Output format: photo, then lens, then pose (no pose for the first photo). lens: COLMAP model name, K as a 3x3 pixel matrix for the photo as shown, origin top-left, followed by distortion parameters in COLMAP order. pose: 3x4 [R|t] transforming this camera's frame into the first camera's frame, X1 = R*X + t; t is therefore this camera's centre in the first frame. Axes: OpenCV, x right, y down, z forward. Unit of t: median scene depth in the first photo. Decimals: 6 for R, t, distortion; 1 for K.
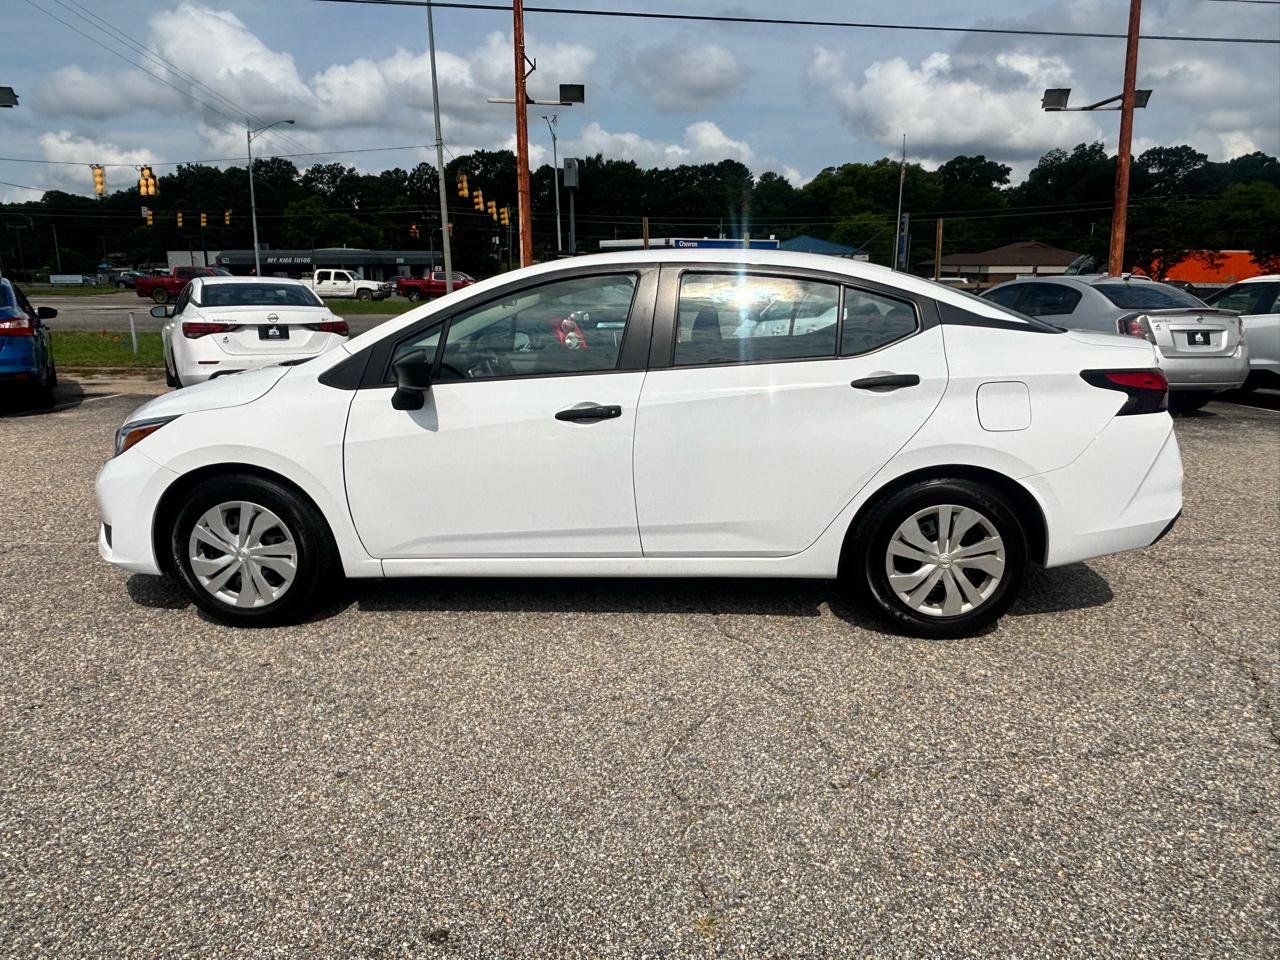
lens RADIAL K [[869.7, 0, 634.1], [0, 869.7, 476.7], [0, 0, 1]] dist [0.023418, -0.036111]
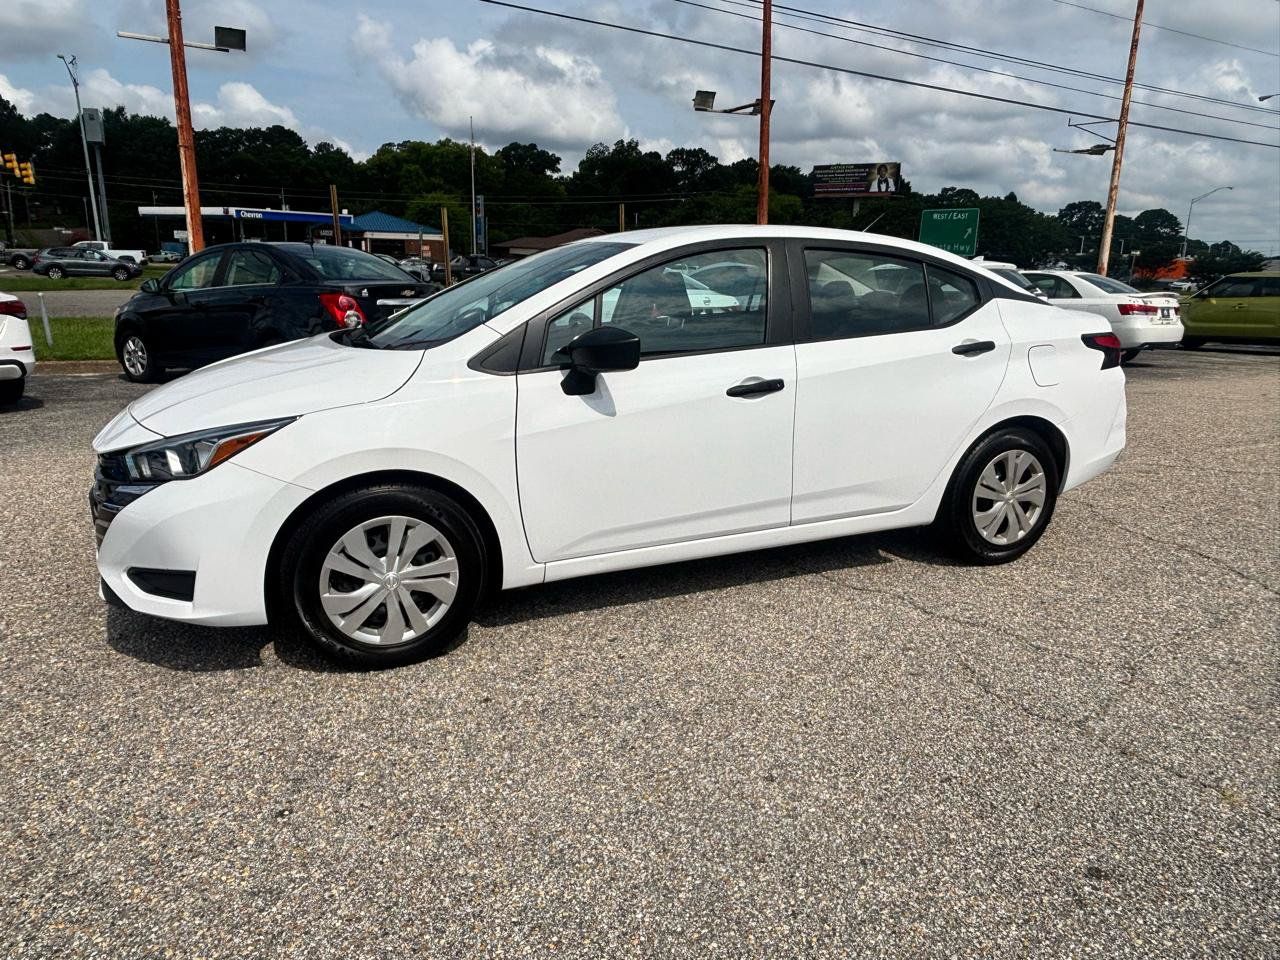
lens RADIAL K [[869.7, 0, 635.8], [0, 869.7, 478.7], [0, 0, 1]] dist [0.023418, -0.036111]
pose [[0.887131, -0.094957, 0.451644, -0.152617], [0.083902, 0.995480, 0.044495, -0.006014], [-0.453827, -0.001579, 0.891088, 0.041006]]
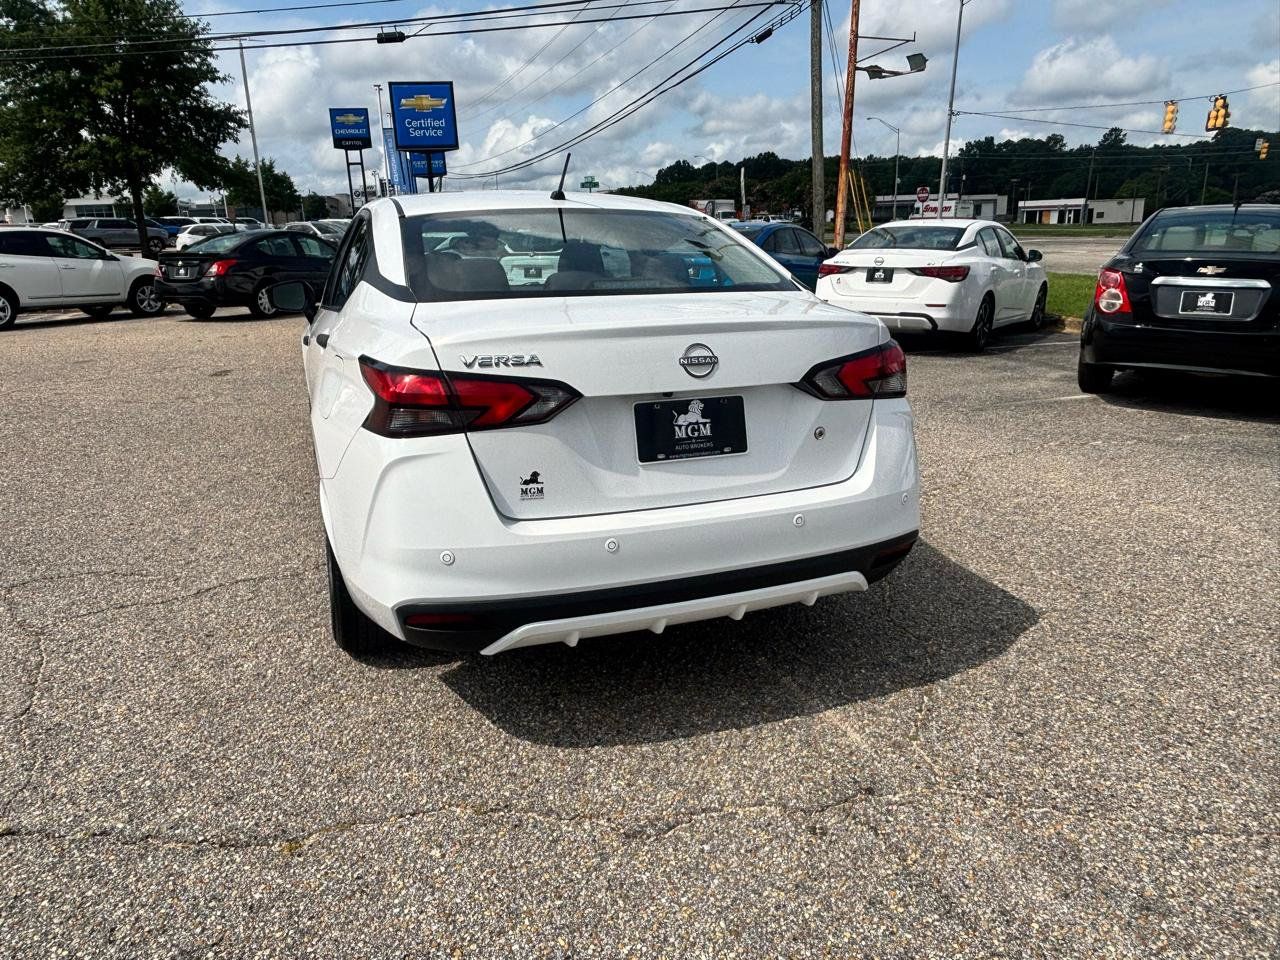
lens RADIAL K [[869.7, 0, 640.3], [0, 869.7, 484.3], [0, 0, 1]] dist [0.023418, -0.036111]
pose [[0.410293, 0.250401, -0.876903, 0.298108], [-0.186614, 0.964271, 0.188035, -0.046628], [0.892656, 0.086493, 0.442362, 0.214115]]
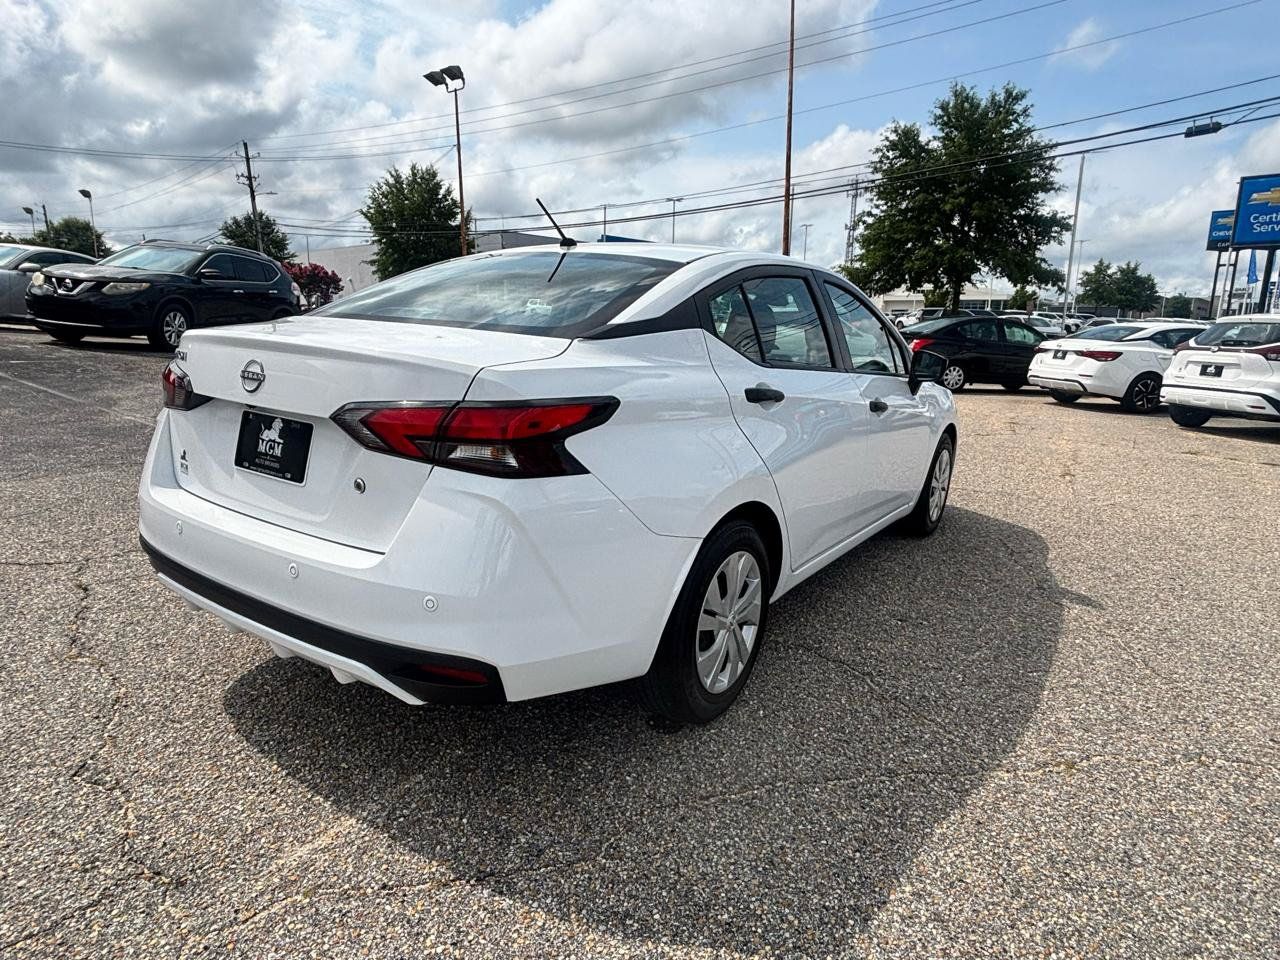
lens RADIAL K [[763.6, 0, 634.0], [0, 763.6, 483.2], [0, 0, 1]] dist [-0.004166, -0.001138]
pose [[-0.514504, 0.167397, -0.840990, 0.242732], [-0.223360, 0.920740, 0.319919, -0.082152], [0.827886, 0.352444, -0.436335, 0.414738]]
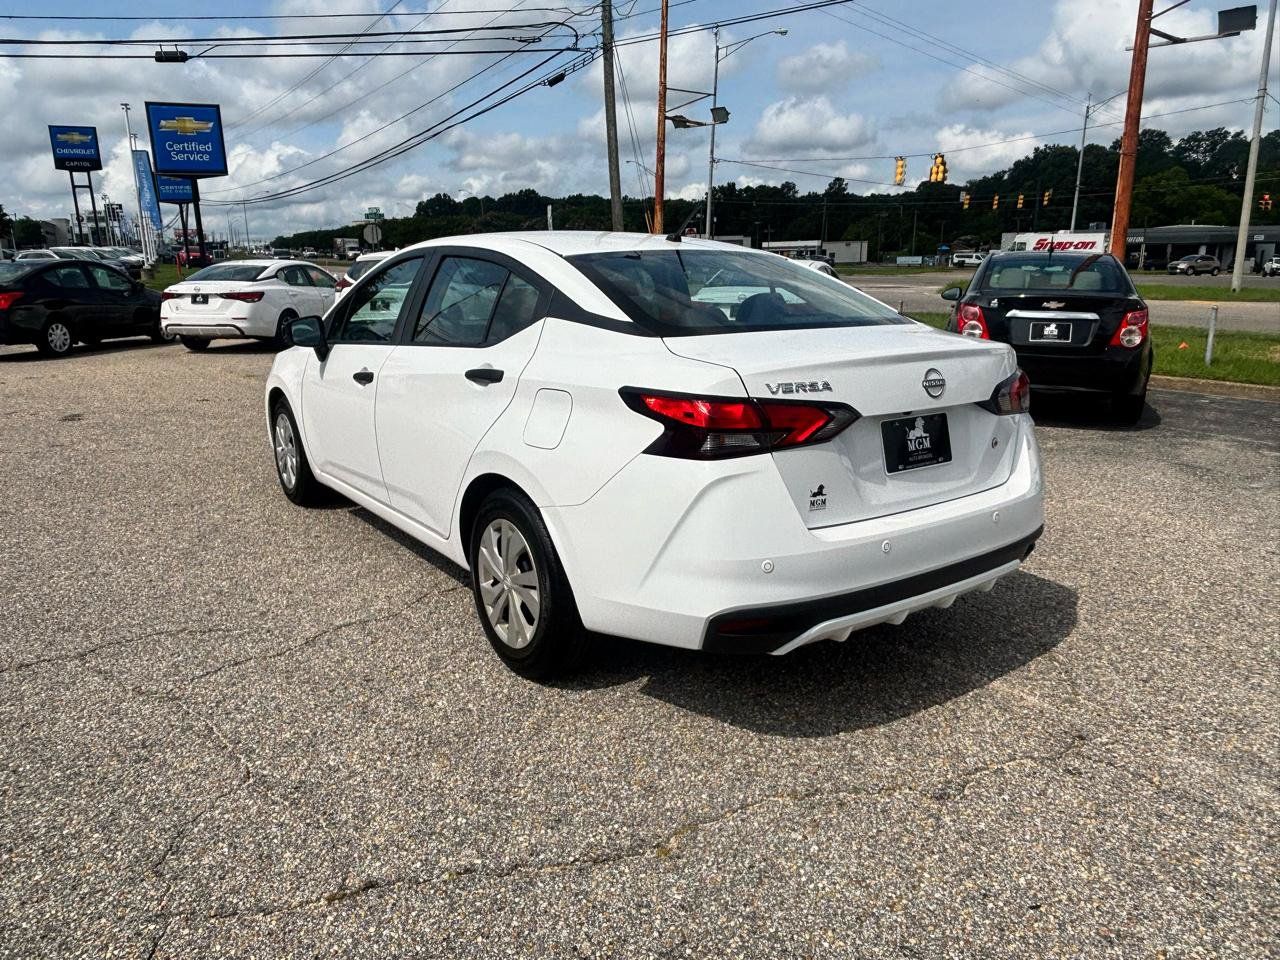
lens RADIAL K [[869.7, 0, 634.7], [0, 869.7, 476.9], [0, 0, 1]] dist [0.023418, -0.036111]
pose [[0.628705, 0.185928, -0.755090, 0.261880], [-0.169960, 0.980375, 0.099889, -0.028930], [0.758844, 0.065535, 0.647967, 0.125589]]
